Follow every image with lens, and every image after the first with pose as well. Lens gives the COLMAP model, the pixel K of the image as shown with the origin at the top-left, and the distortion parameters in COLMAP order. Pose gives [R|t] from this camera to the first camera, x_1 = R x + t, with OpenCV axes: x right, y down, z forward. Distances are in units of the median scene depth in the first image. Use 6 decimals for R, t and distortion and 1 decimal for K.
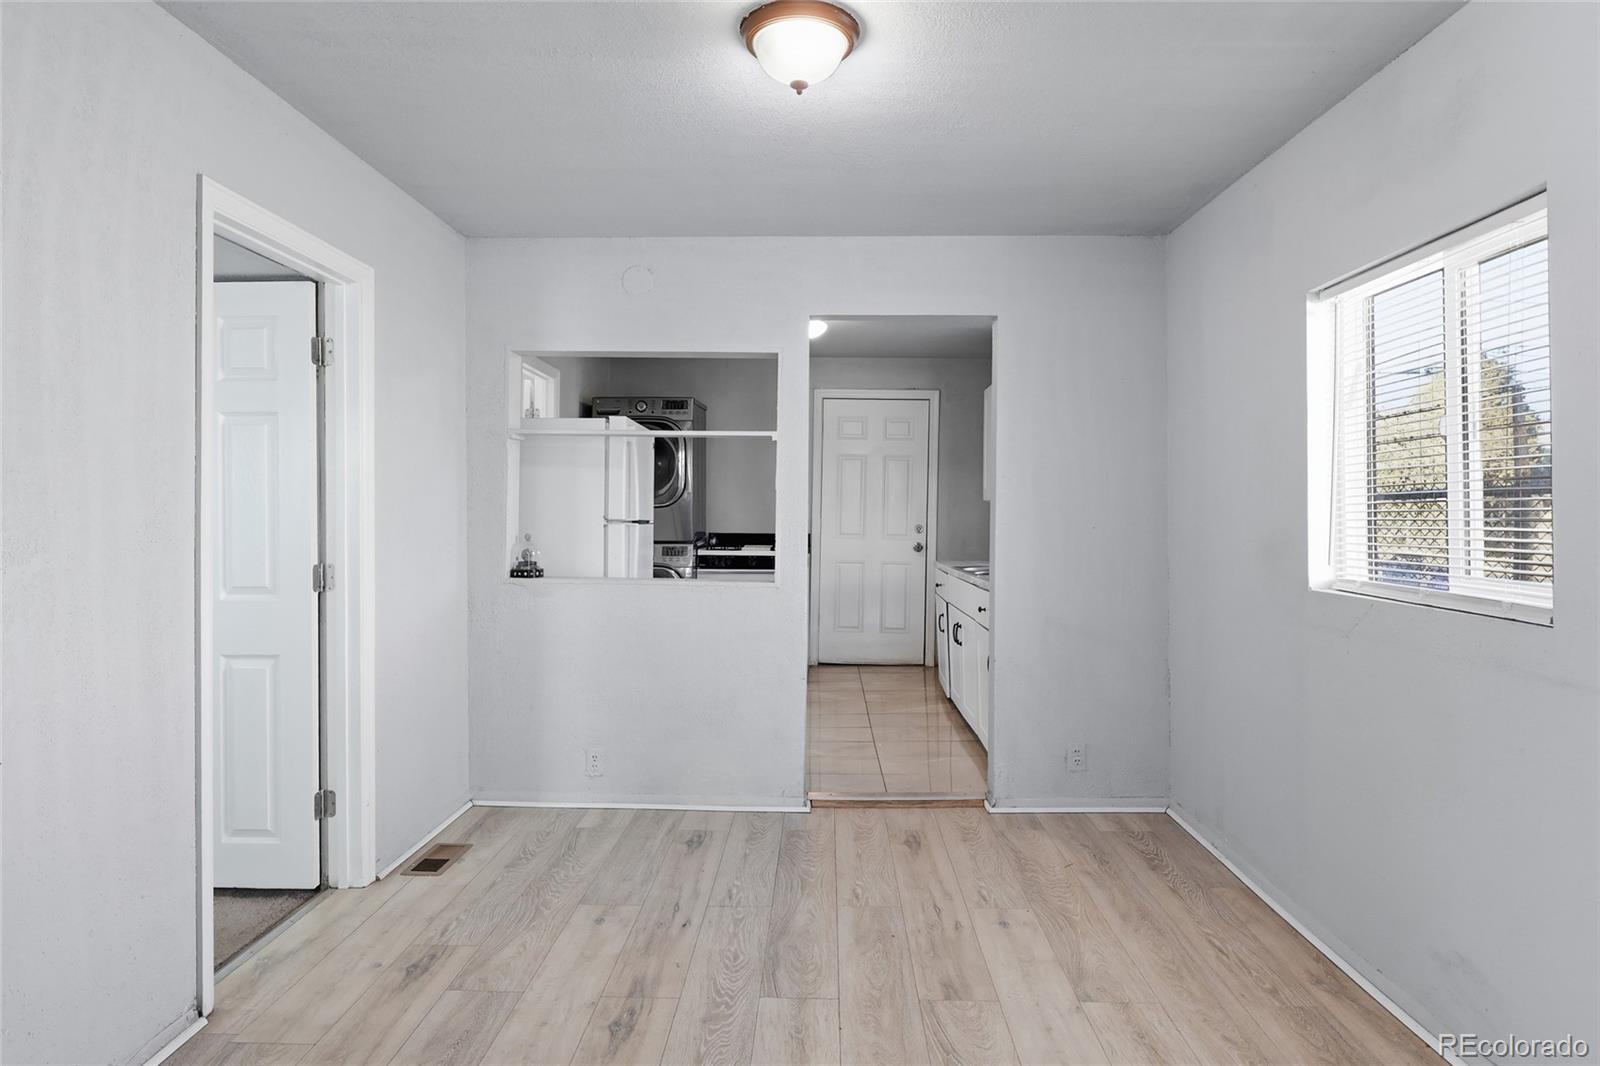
lens RADIAL K [[923.9, 0, 804.7], [0, 923.9, 480.4], [0, 0, 1]] dist [0.049256, 0.000100]
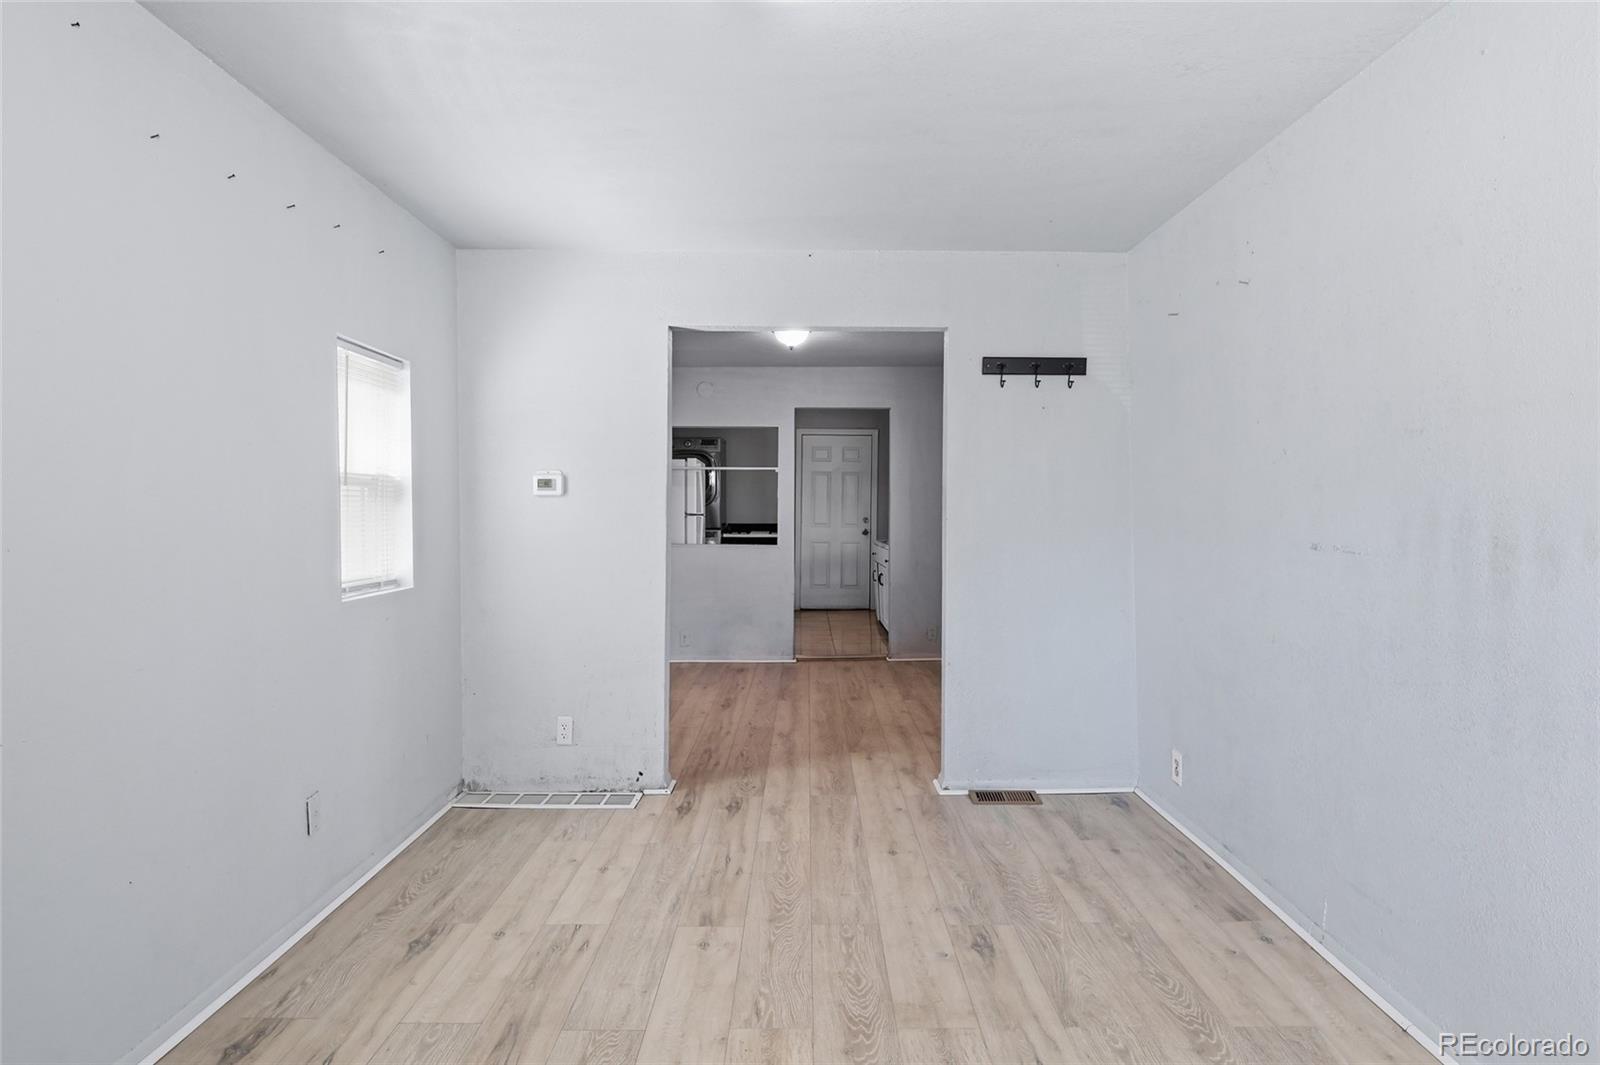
lens RADIAL K [[895.8, 0, 800.5], [0, 895.8, 523.8], [0, 0, 1]] dist [0.000170, -0.000060]
pose [[0.999852, -0.006490, 0.015919, -0.008598], [0.005692, 0.998749, 0.049689, -0.017558], [-0.016222, -0.049591, 0.998638, -0.543662]]
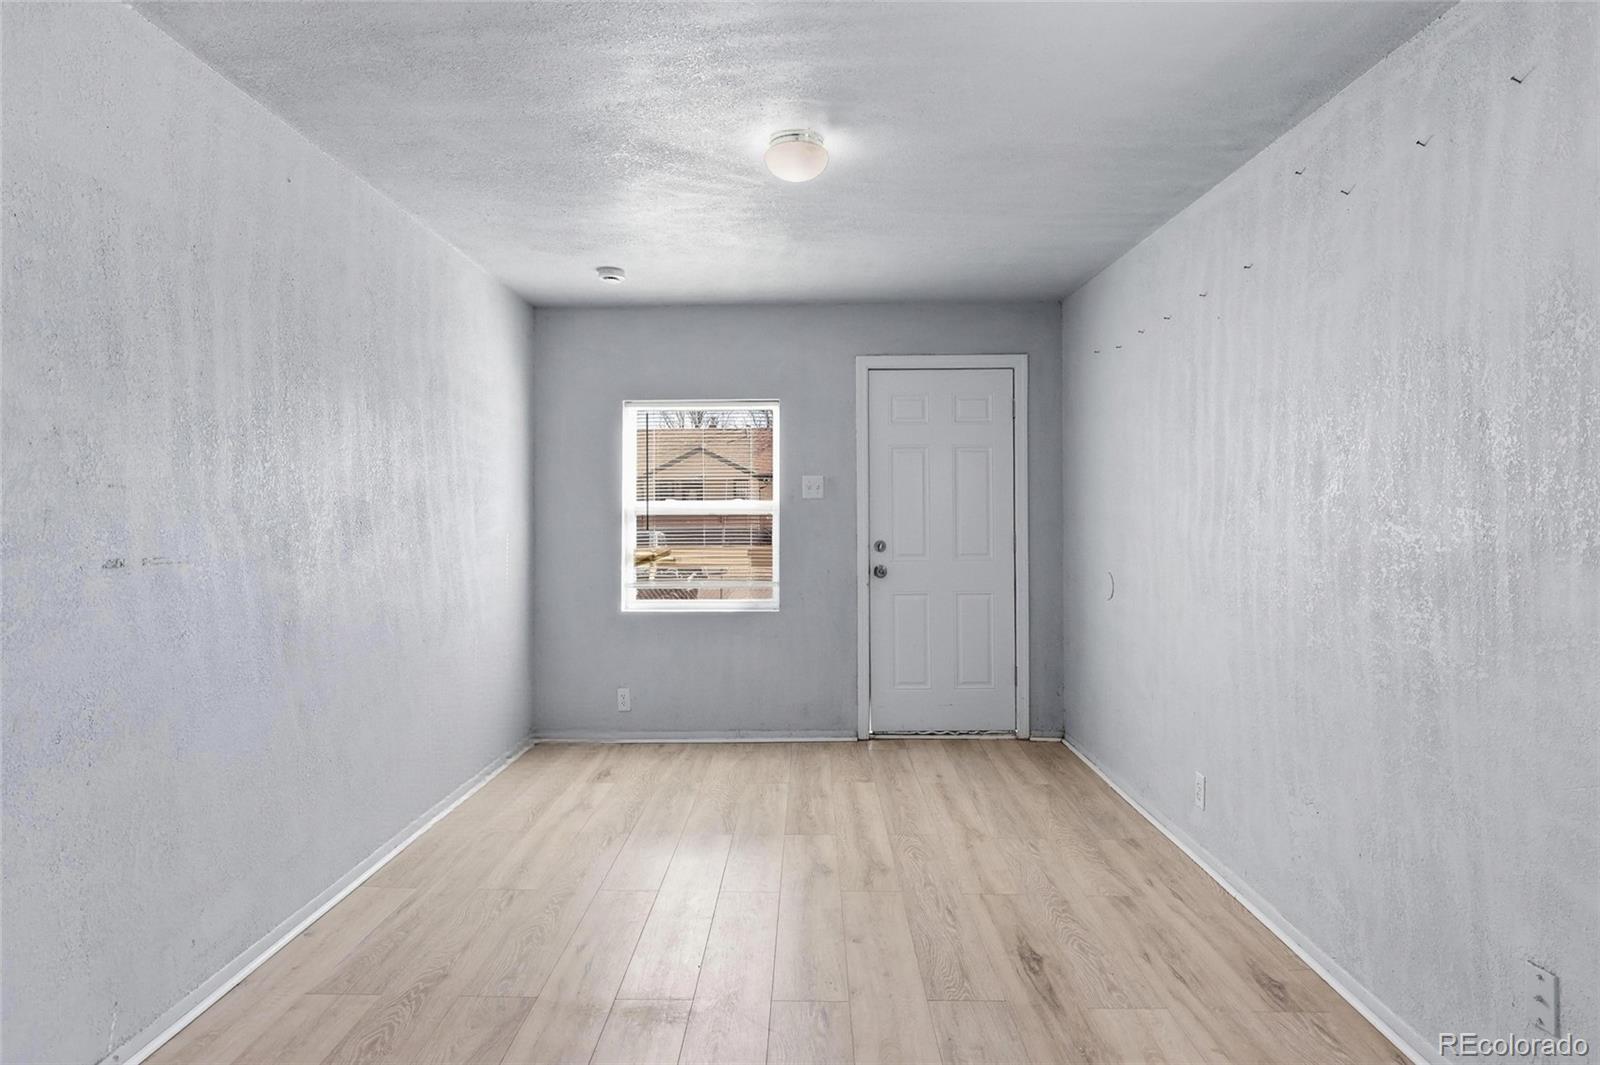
lens RADIAL K [[895.8, 0, 800.5], [0, 895.8, 523.8], [0, 0, 1]] dist [0.000170, -0.000060]
pose [[-0.999950, -0.007284, -0.006856, -0.007653], [-0.007162, 0.999817, -0.017767, 0.004748], [0.006984, -0.017717, -0.999819, 0.194849]]
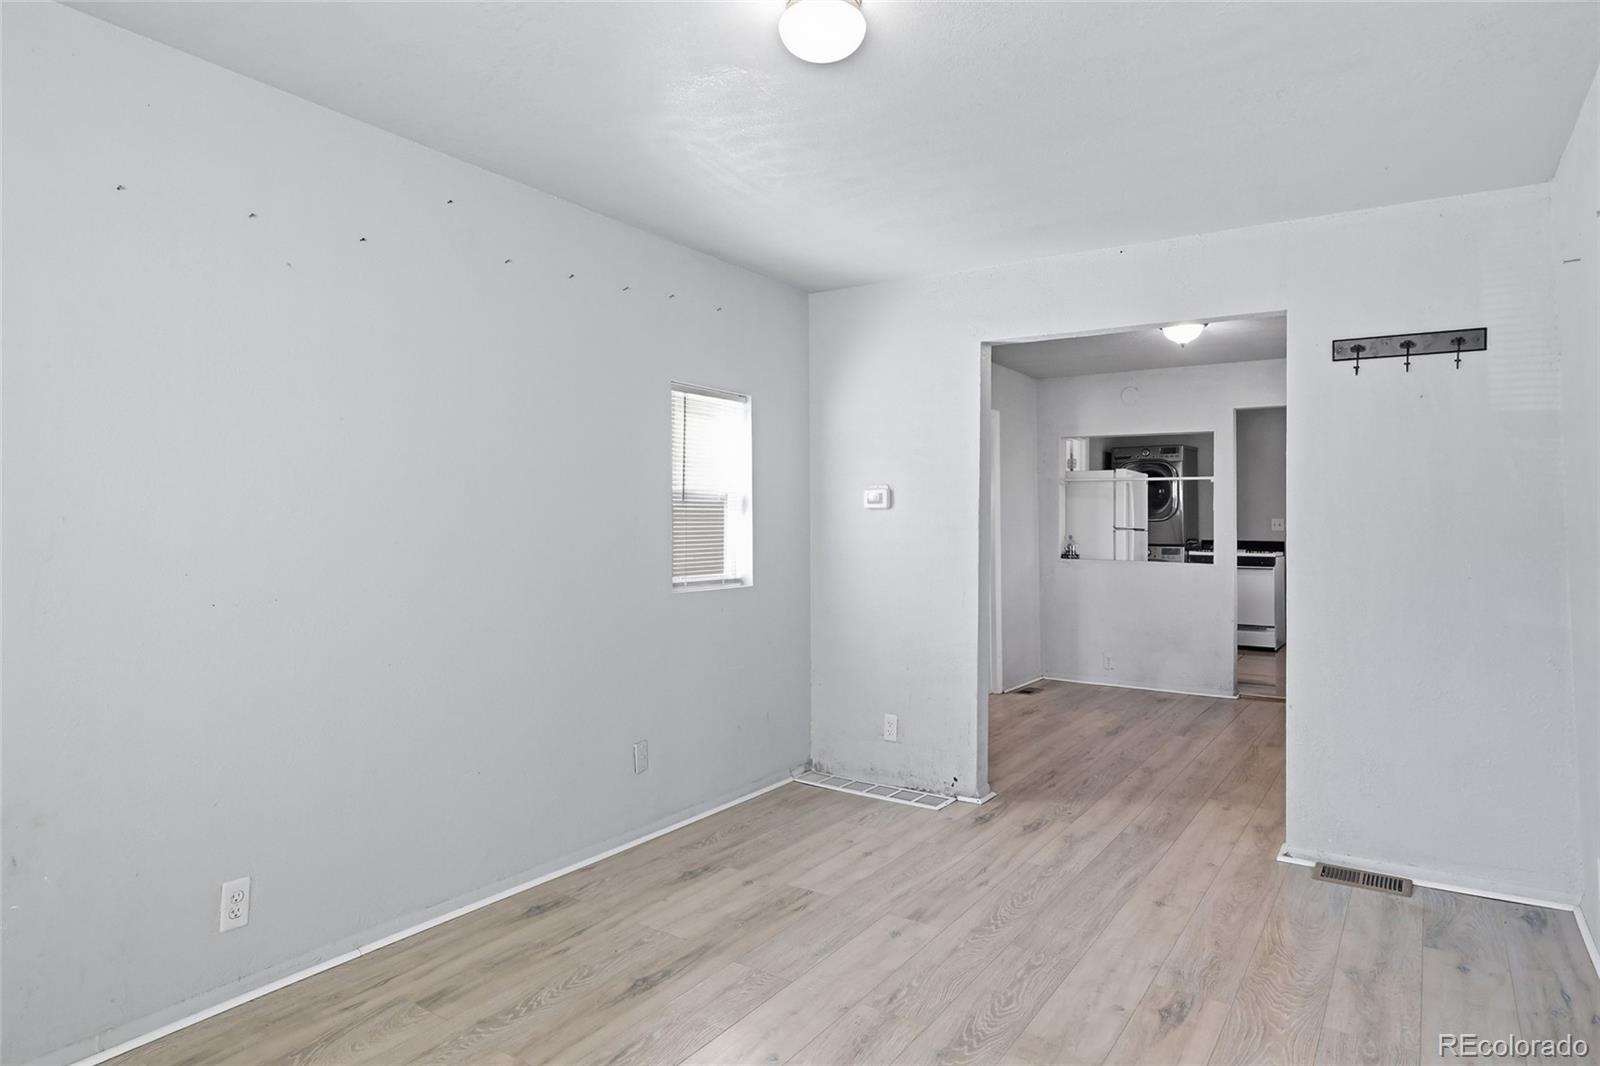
lens RADIAL K [[929.3, 0, 801.4], [0, 929.3, 515.9], [0, 0, 1]] dist [0.002633, -0.000375]
pose [[0.839314, -0.004857, -0.543625, 0.165922], [0.017108, 0.999701, 0.017481, -0.014615], [0.543378, -0.023973, 0.839146, -0.538762]]
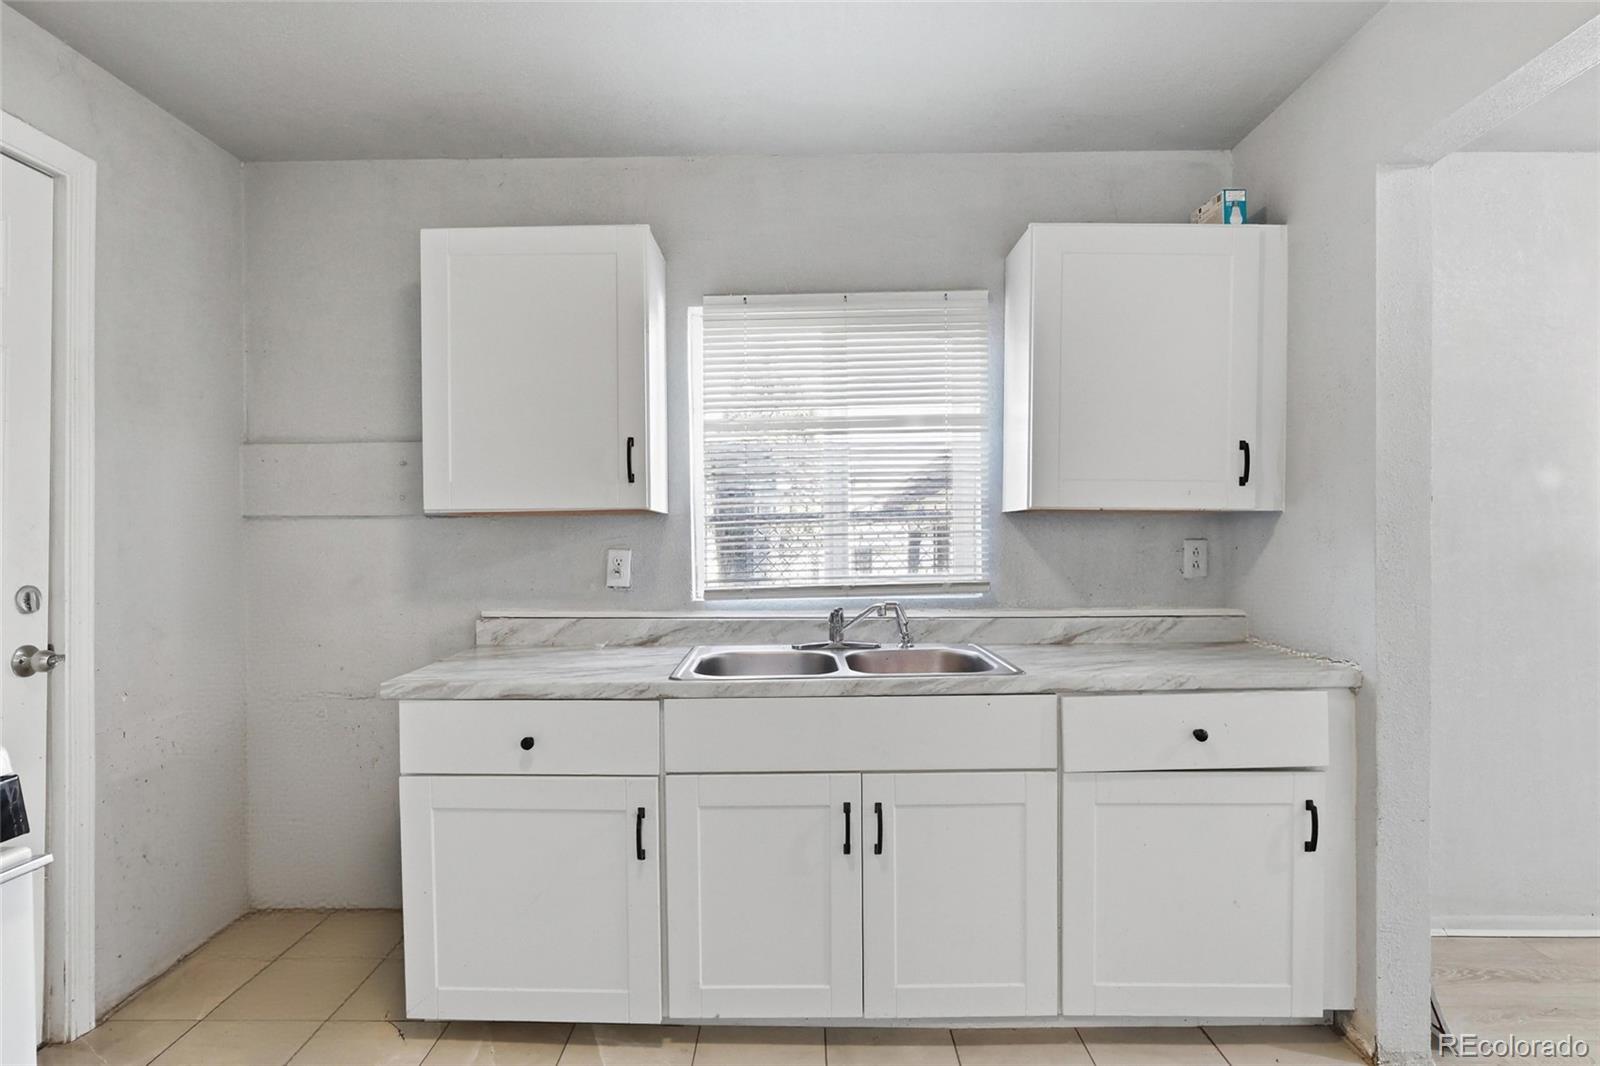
lens RADIAL K [[895.8, 0, 800.5], [0, 895.8, 524.3], [0, 0, 1]] dist [0.000170, -0.000060]
pose [[-0.018691, -0.000322, 0.999825, -0.193467], [-0.026594, 0.999646, -0.000175, 0.024554], [-0.999472, -0.026593, -0.018692, 0.857871]]
